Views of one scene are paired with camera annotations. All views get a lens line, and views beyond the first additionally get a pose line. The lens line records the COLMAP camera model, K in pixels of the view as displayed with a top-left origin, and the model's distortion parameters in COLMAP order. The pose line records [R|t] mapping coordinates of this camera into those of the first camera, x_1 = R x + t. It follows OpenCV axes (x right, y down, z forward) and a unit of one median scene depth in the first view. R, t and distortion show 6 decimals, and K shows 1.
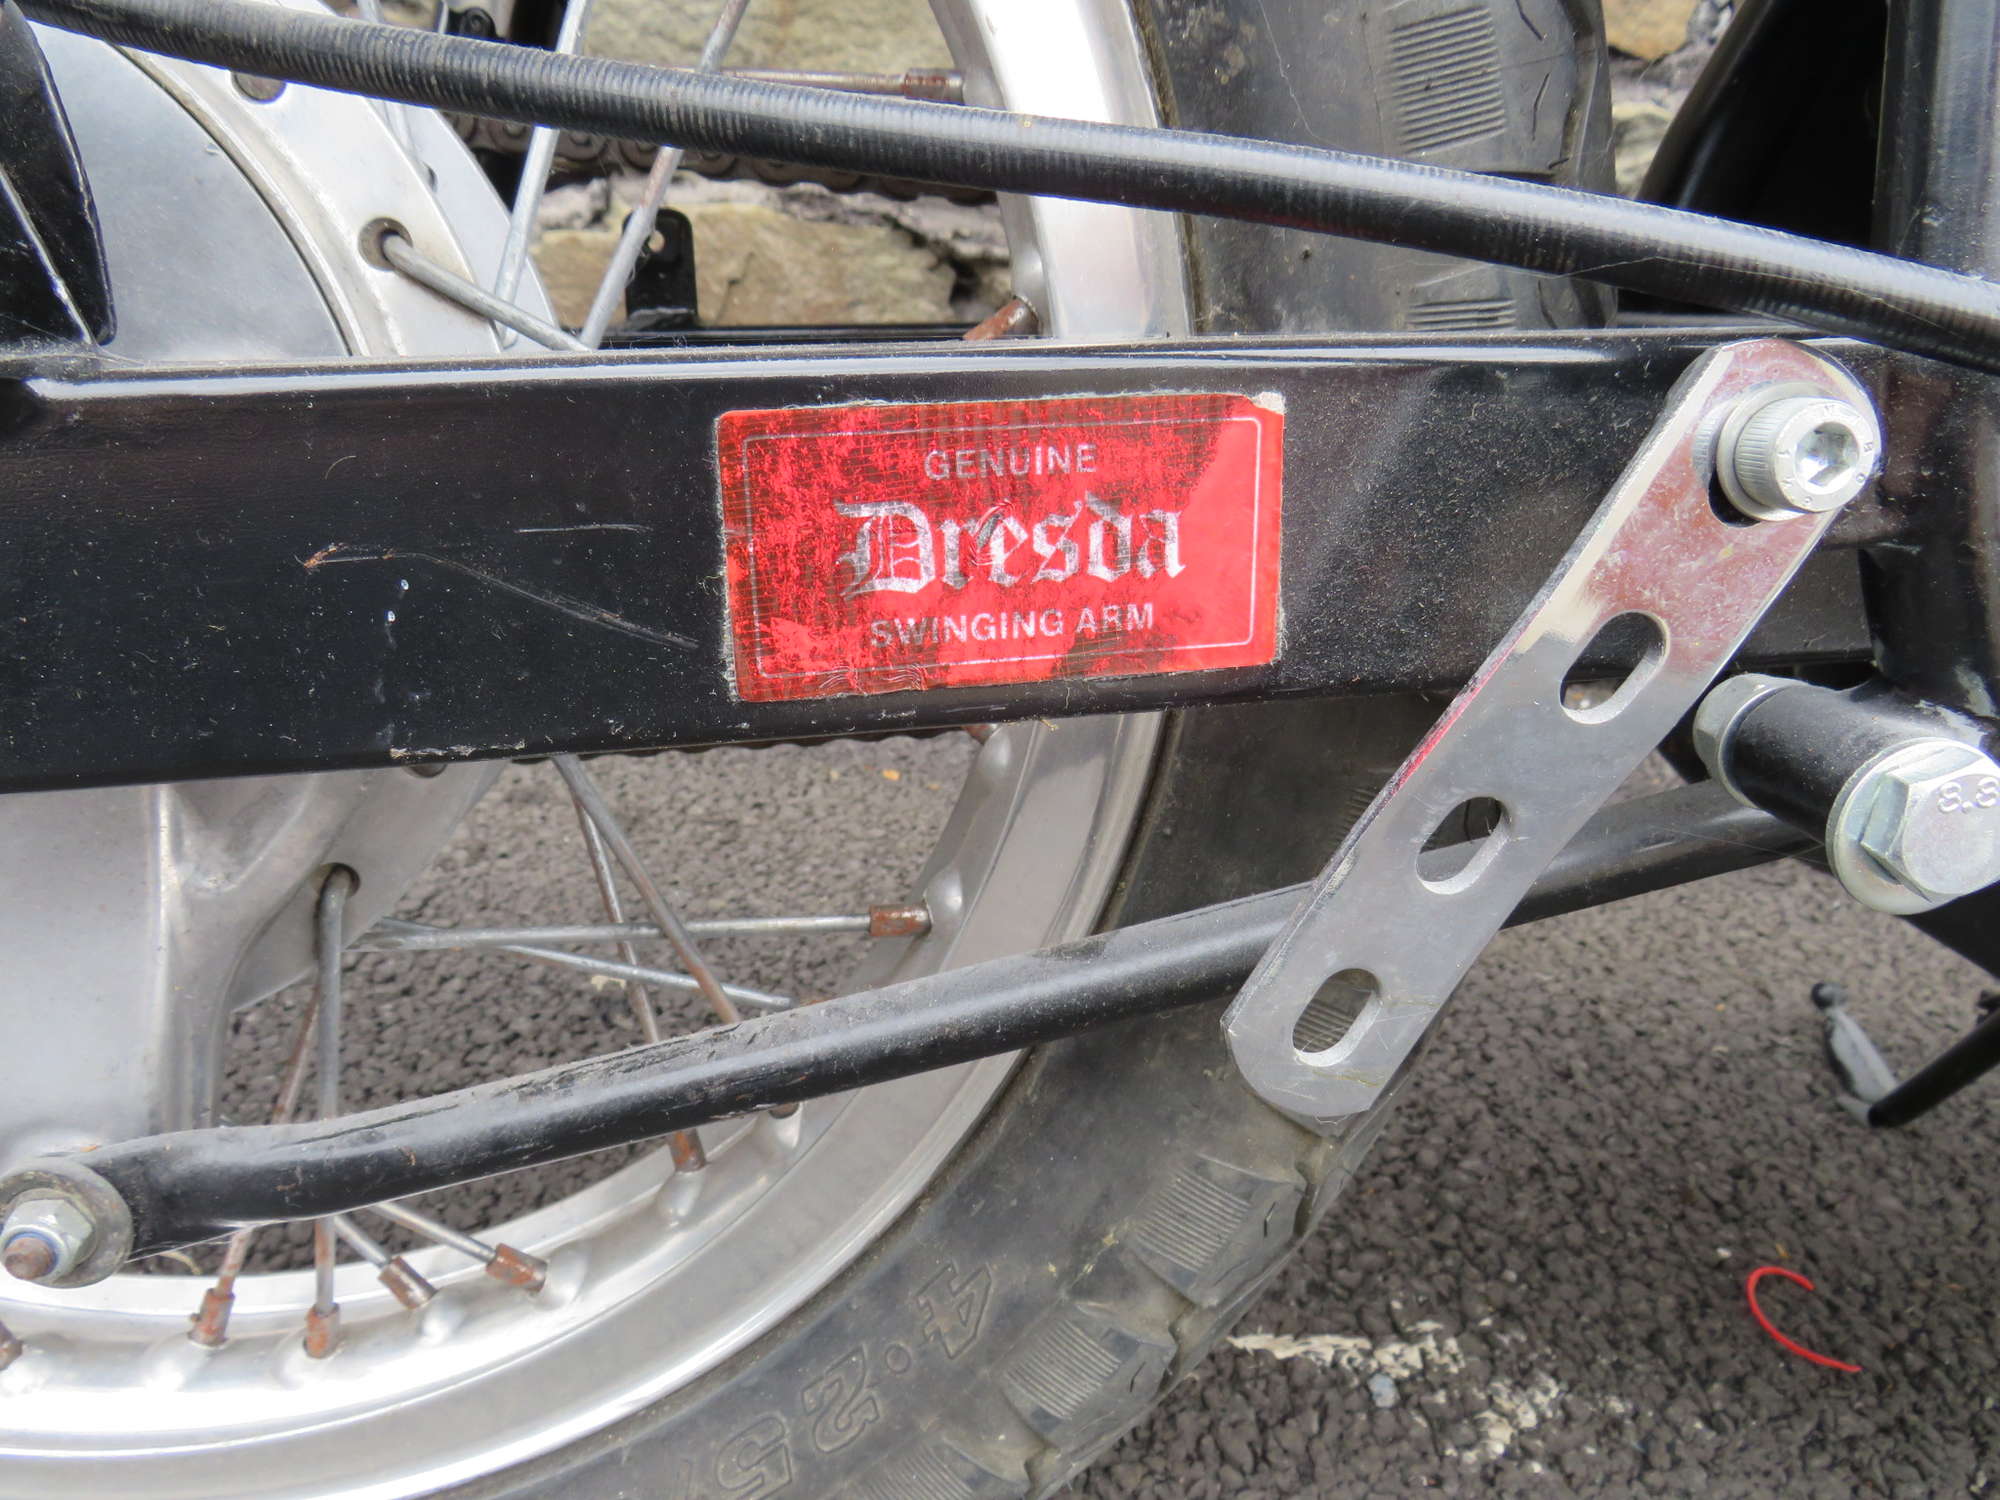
lens RADIAL K [[1443.7, 0, 1008.9], [0, 1443.7, 751.7], [0, 0, 1]] dist [-0.038629, 0.016404]
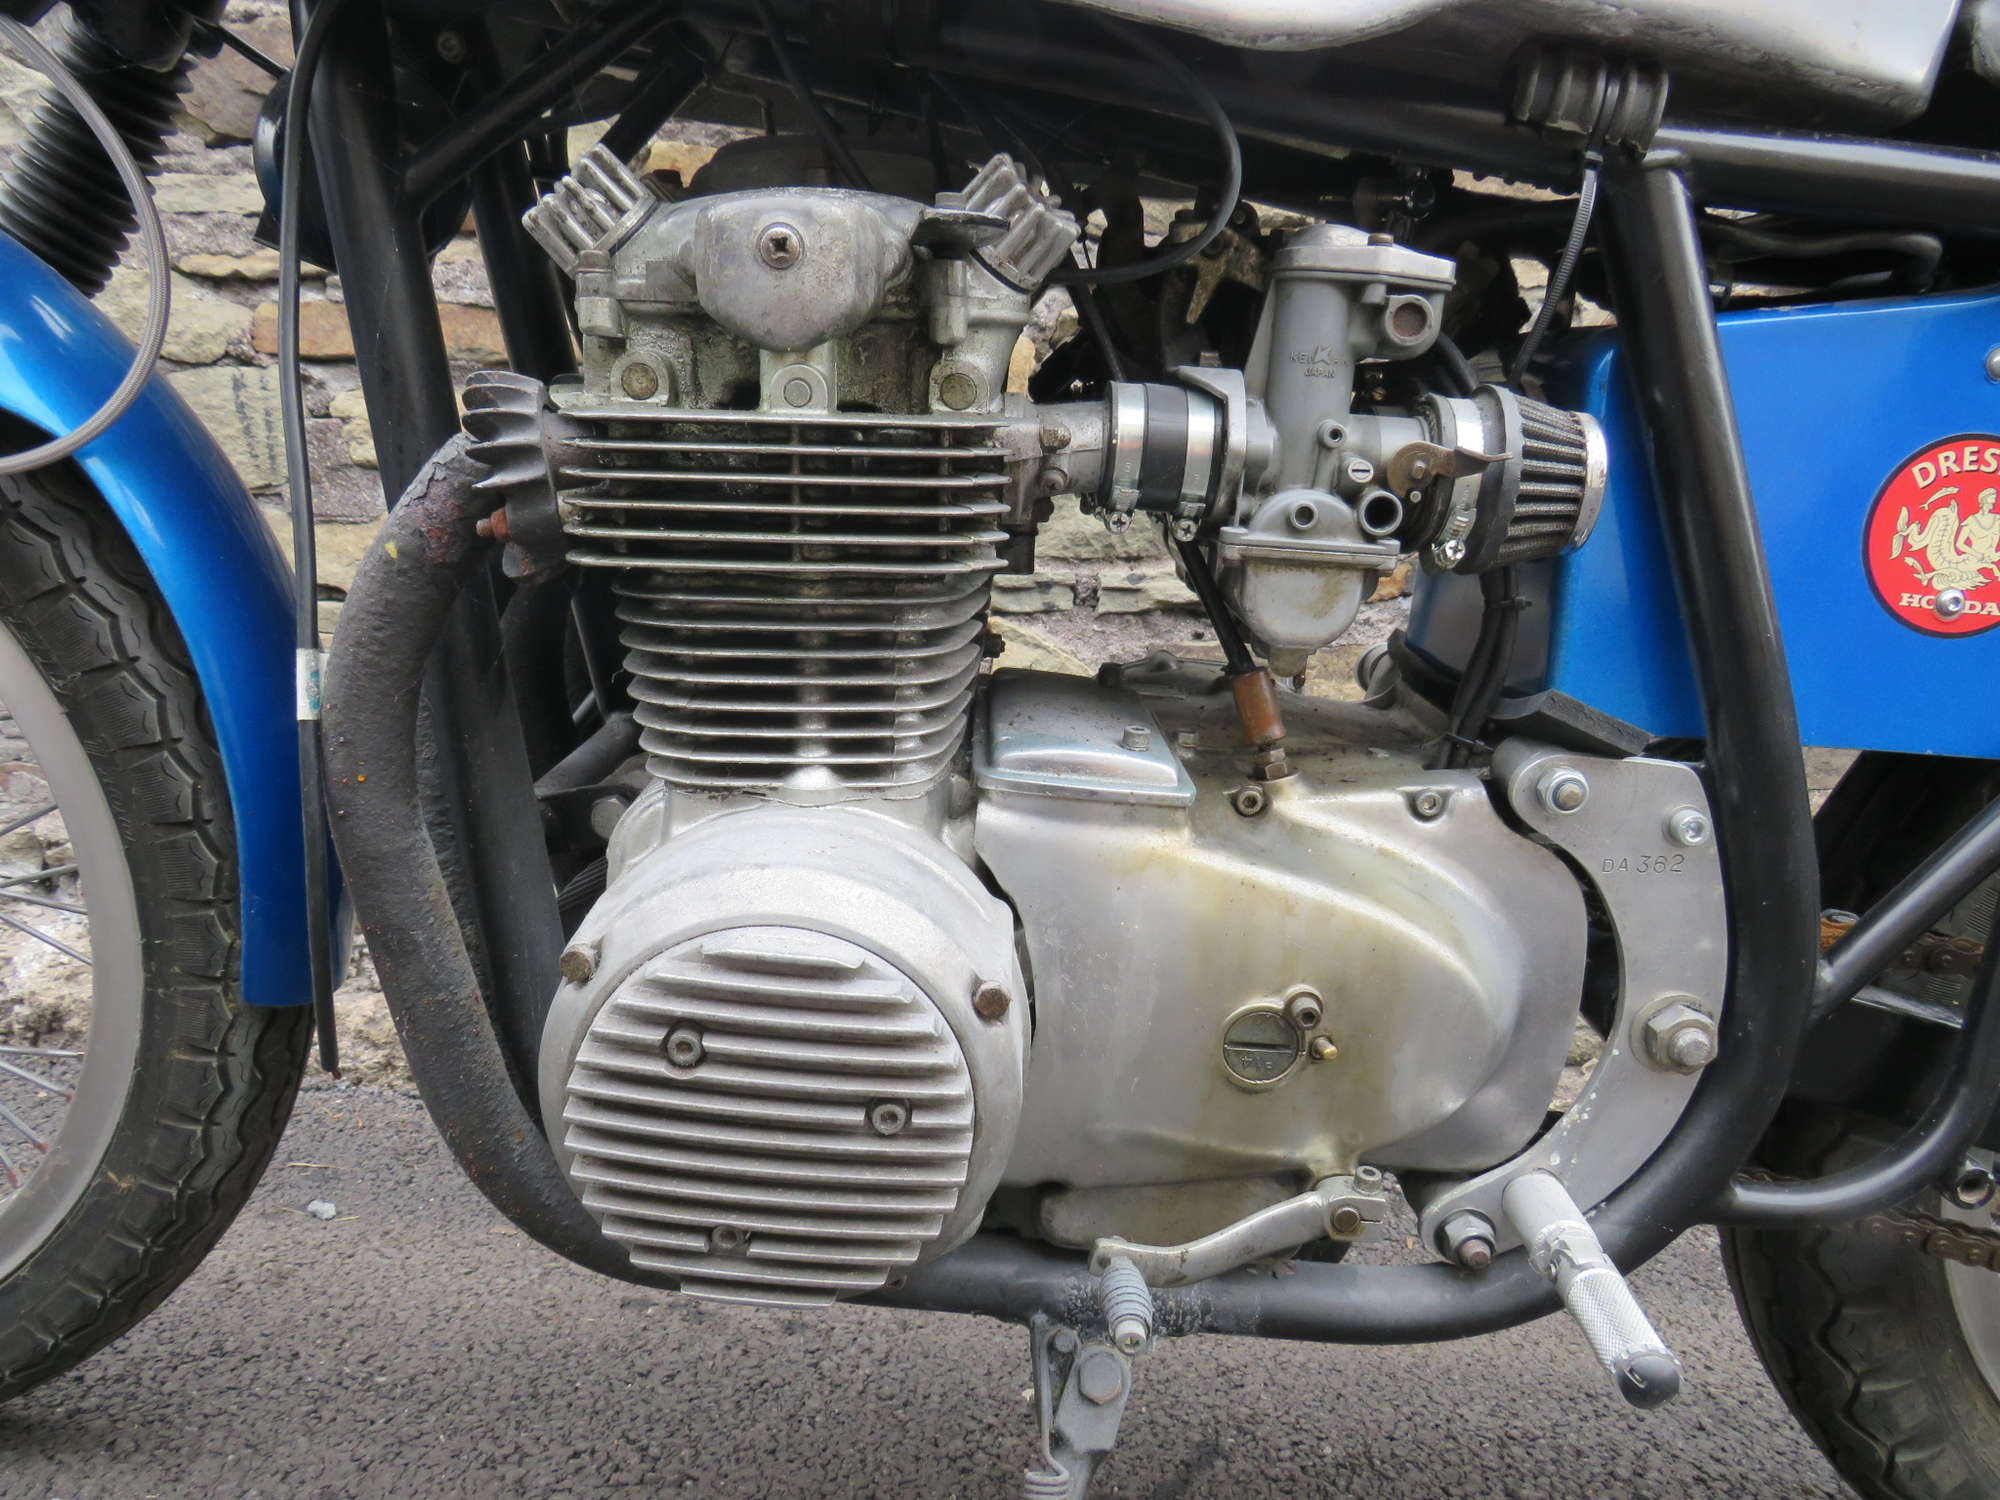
lens RADIAL K [[1413.2, 0, 992.0], [0, 1413.2, 749.6], [0, 0, 1]] dist [-0.025146, 0.002730]
pose [[0.997869, -0.060367, 0.024744, -0.398014], [0.065103, 0.896688, -0.437849, 0.245856], [0.004244, 0.438527, 0.898708, -0.702449]]
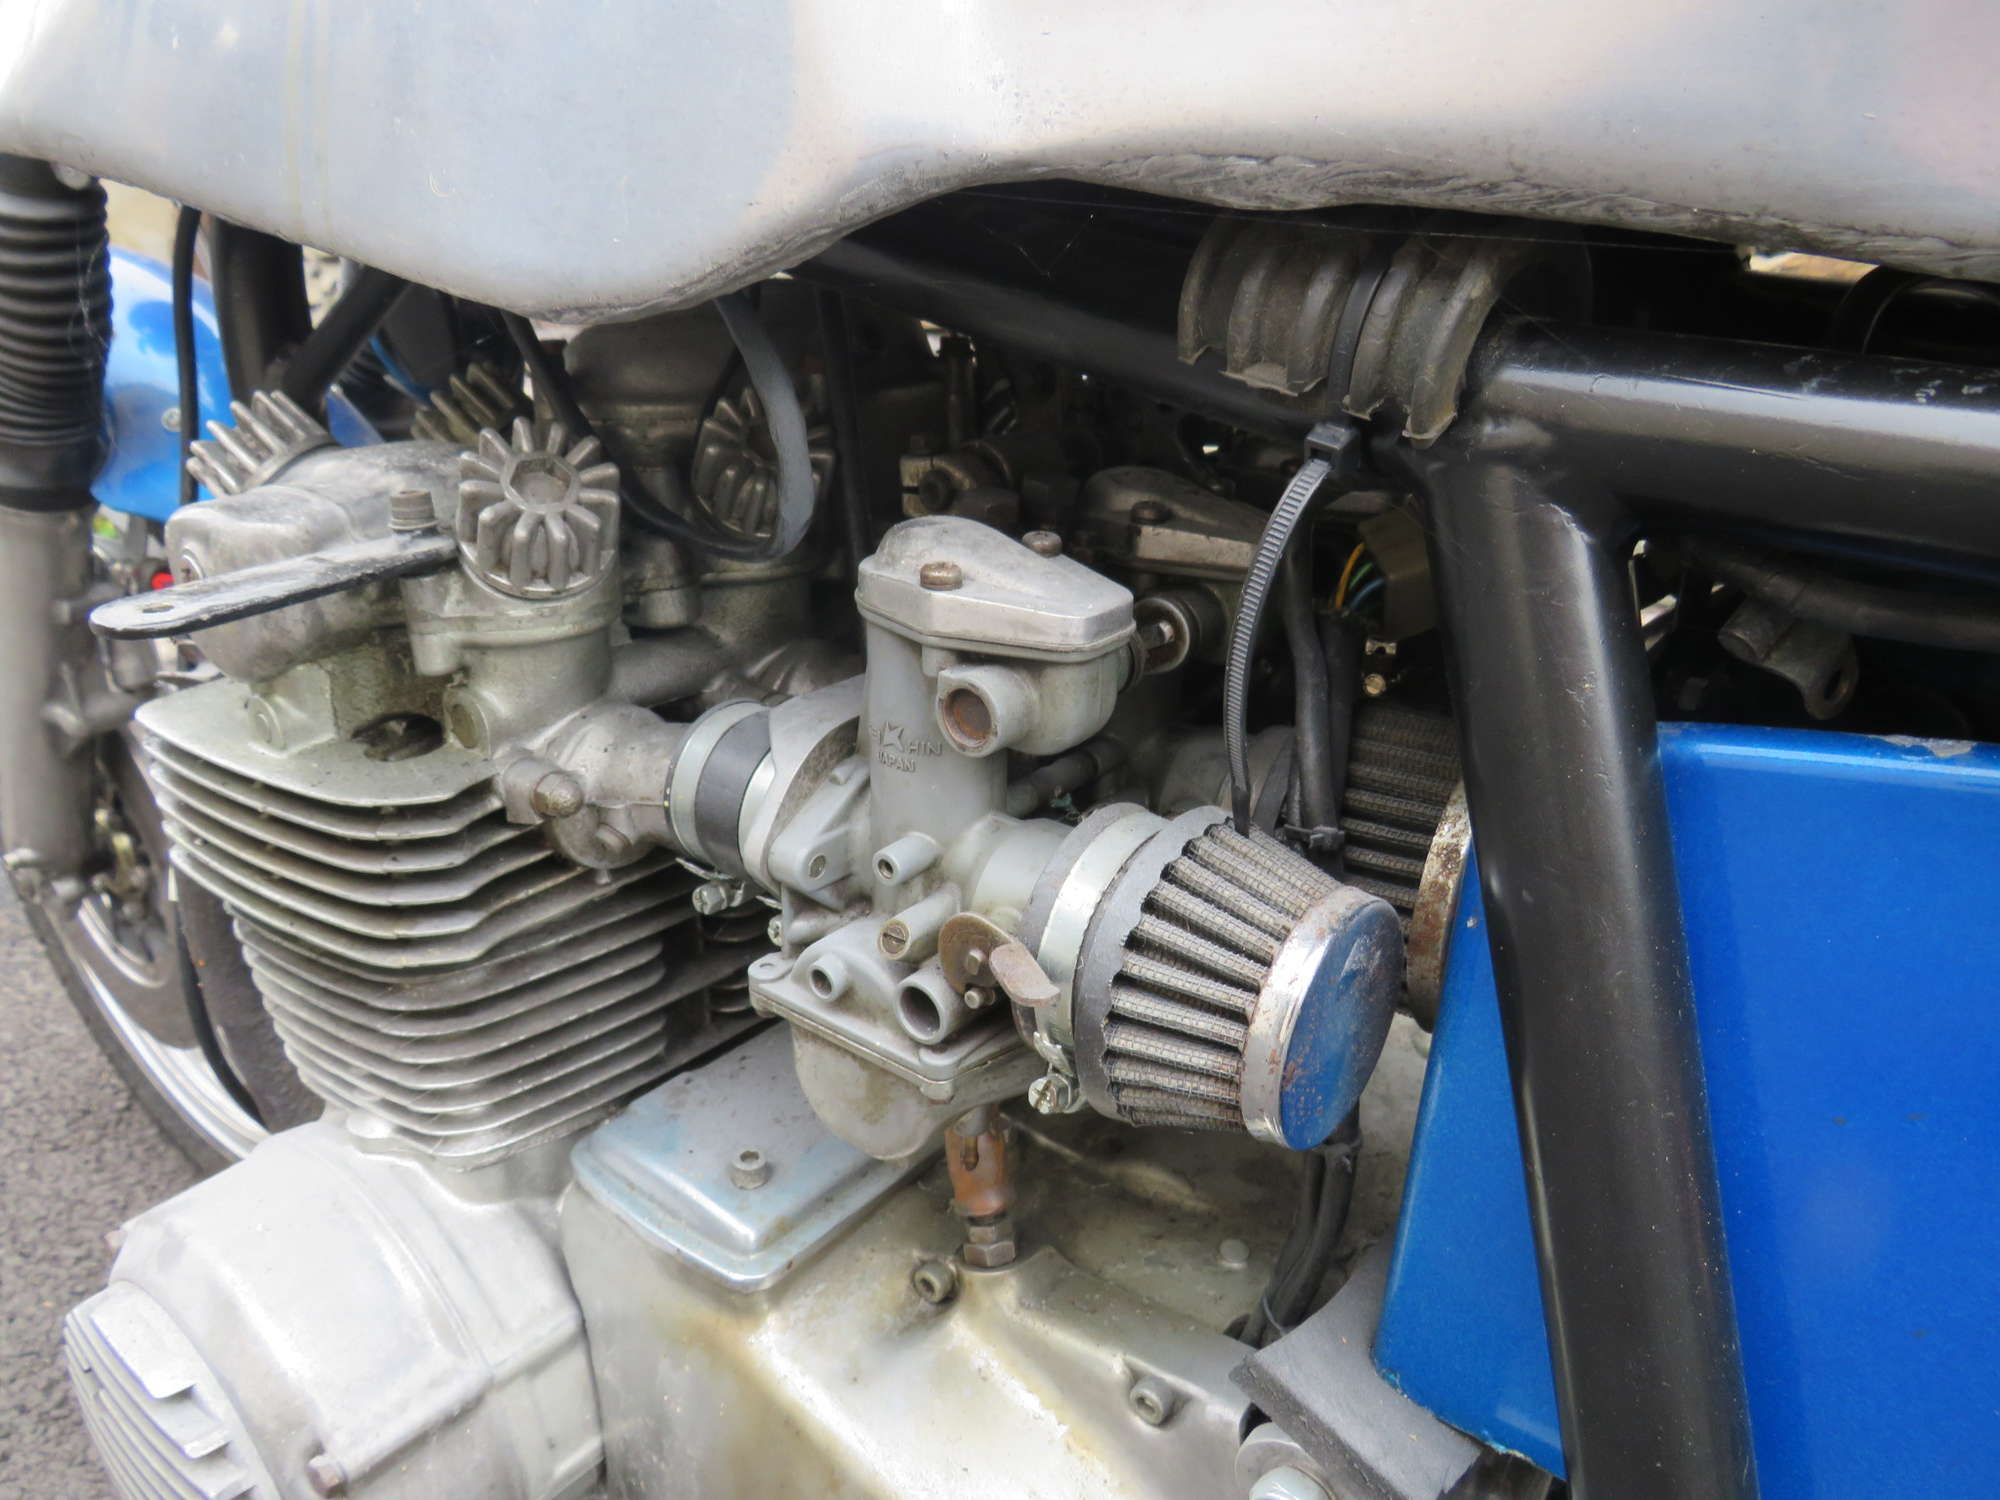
lens RADIAL K [[1413.2, 0, 981.0], [0, 1413.2, 759.6], [0, 0, 1]] dist [-0.025146, 0.002730]
pose [[0.797257, 0.125805, -0.590386, 0.233723], [-0.323181, 0.915019, -0.241443, -0.245316], [0.509839, 0.383293, 0.770162, -0.404341]]
